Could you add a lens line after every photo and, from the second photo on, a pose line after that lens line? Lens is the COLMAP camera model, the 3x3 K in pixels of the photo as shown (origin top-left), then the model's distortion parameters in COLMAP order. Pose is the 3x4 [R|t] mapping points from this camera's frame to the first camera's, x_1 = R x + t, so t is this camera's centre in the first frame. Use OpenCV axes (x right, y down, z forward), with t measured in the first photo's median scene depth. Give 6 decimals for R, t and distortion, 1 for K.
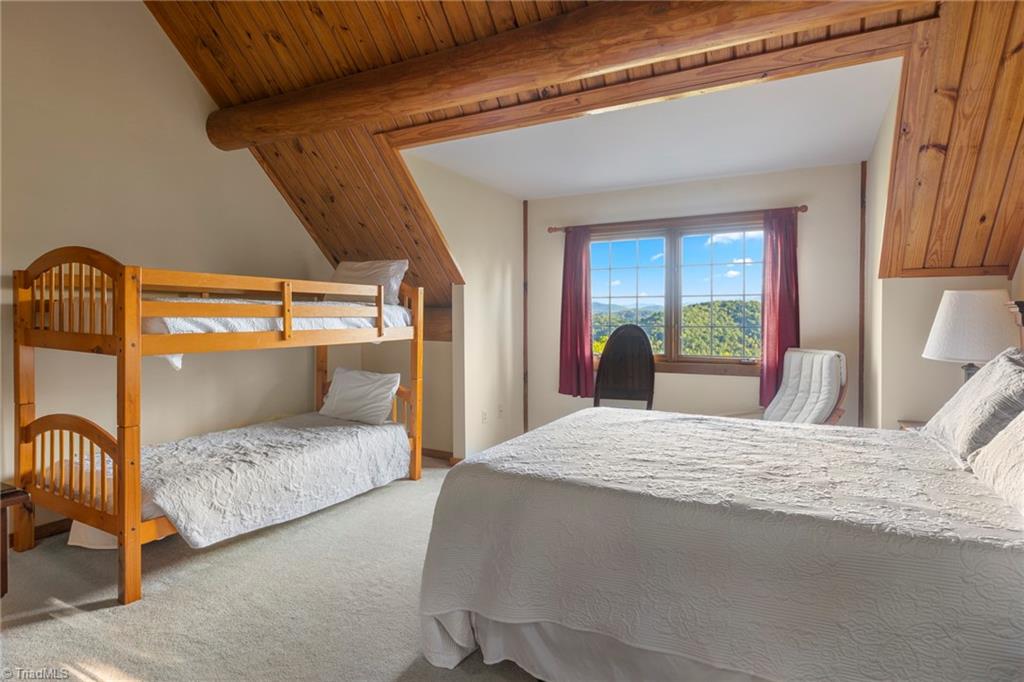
lens RADIAL K [[544.8, 0, 514.2], [0, 544.8, 323.5], [0, 0, 1]] dist [0.001690, -0.000209]
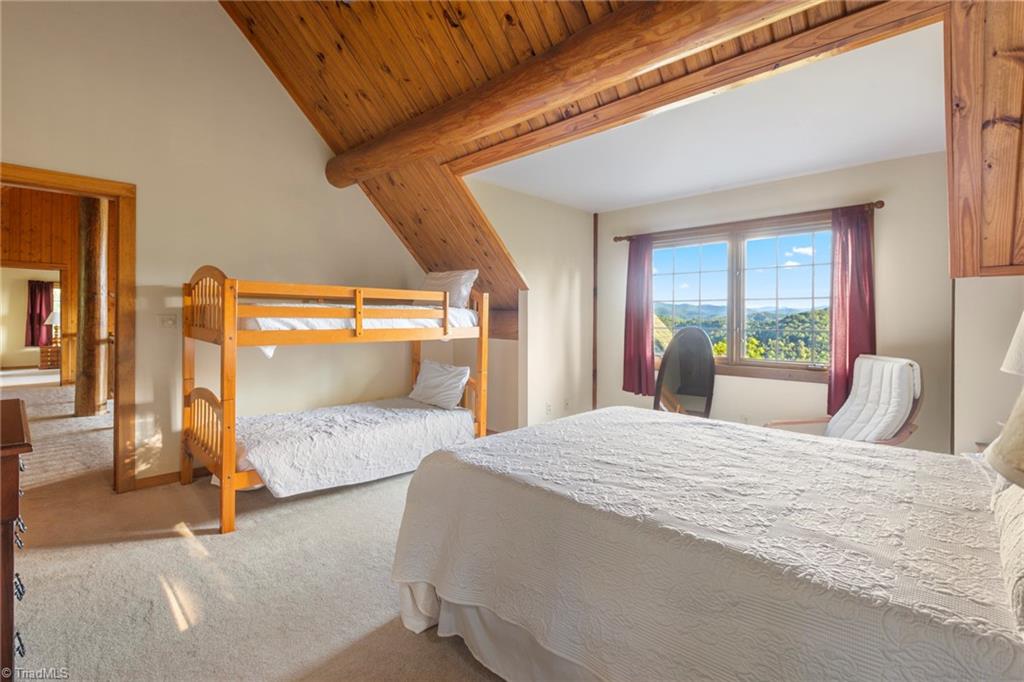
lens RADIAL K [[467.8, 0, 511.4], [0, 467.8, 317.9], [0, 0, 1]] dist [0.000103, 0.000125]
pose [[0.957526, 0.006274, -0.288280, 0.231434], [-0.010088, 0.999880, -0.011747, -0.003338], [0.288171, 0.014156, 0.957474, 0.085840]]
